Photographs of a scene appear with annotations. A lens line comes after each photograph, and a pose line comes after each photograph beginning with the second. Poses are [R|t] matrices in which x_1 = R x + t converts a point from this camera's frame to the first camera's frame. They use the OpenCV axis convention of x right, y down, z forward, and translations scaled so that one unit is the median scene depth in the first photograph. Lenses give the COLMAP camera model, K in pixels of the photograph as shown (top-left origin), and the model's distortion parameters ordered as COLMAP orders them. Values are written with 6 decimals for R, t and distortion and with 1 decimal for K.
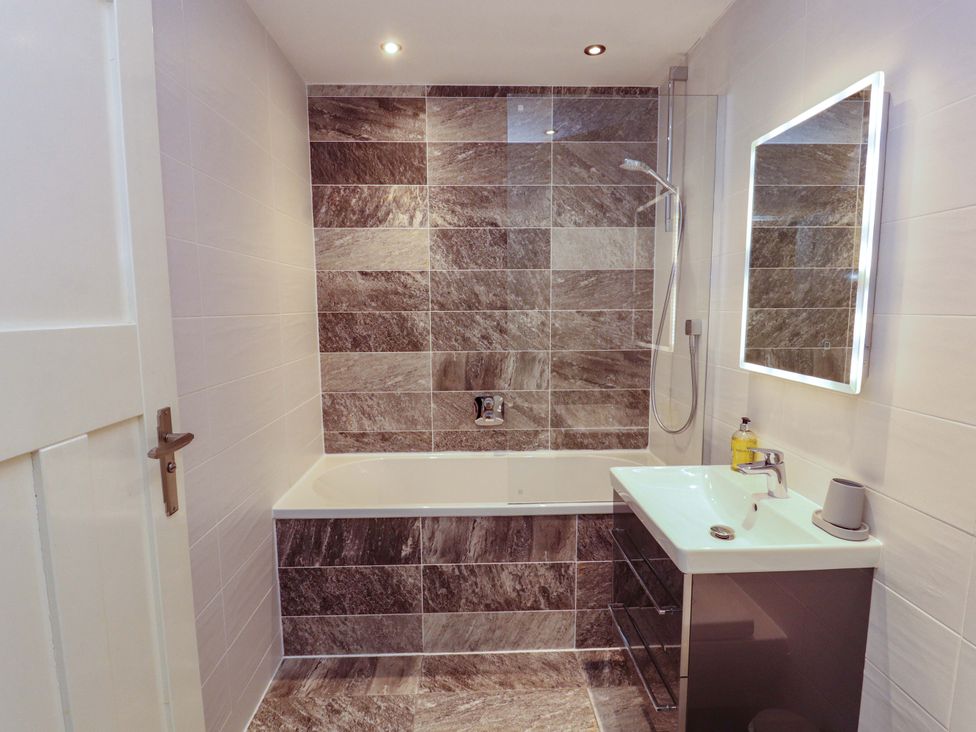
lens RADIAL K [[505.8, 0, 489.2], [0, 505.8, 354.8], [0, 0, 1]] dist [0.000288, -0.014839]
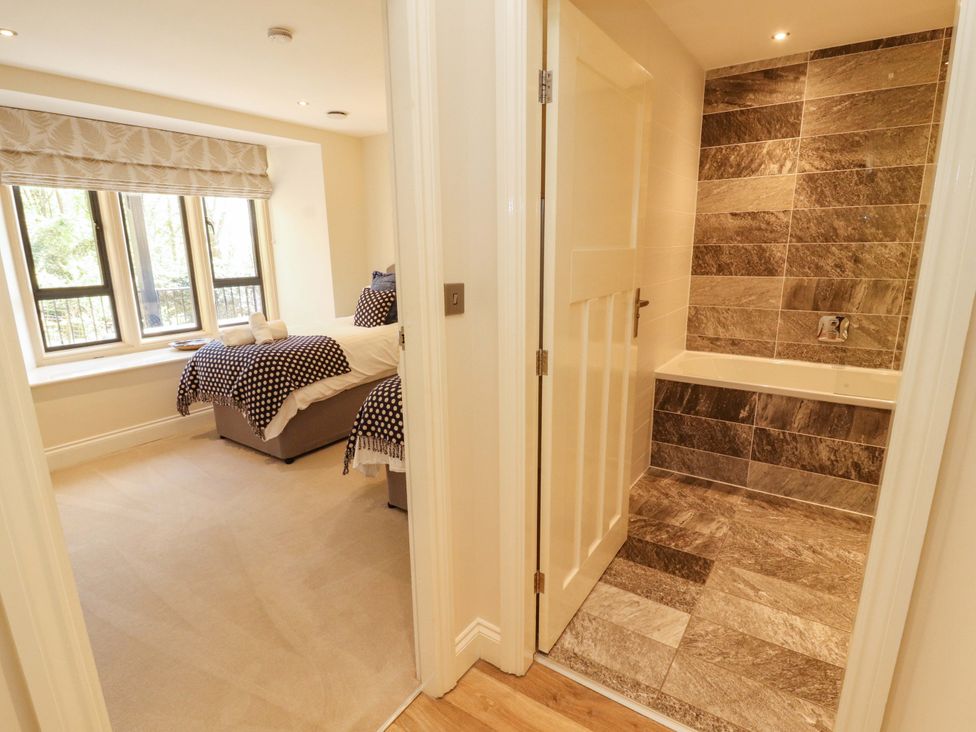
lens RADIAL K [[511.0, 0, 475.4], [0, 511.0, 371.1], [0, 0, 1]] dist [0.000116, -0.012579]
pose [[0.787982, 0.138444, -0.599932, 0.074985], [-0.046065, 0.984917, 0.166781, 0.050325], [0.613973, -0.103785, 0.782474, -0.497425]]
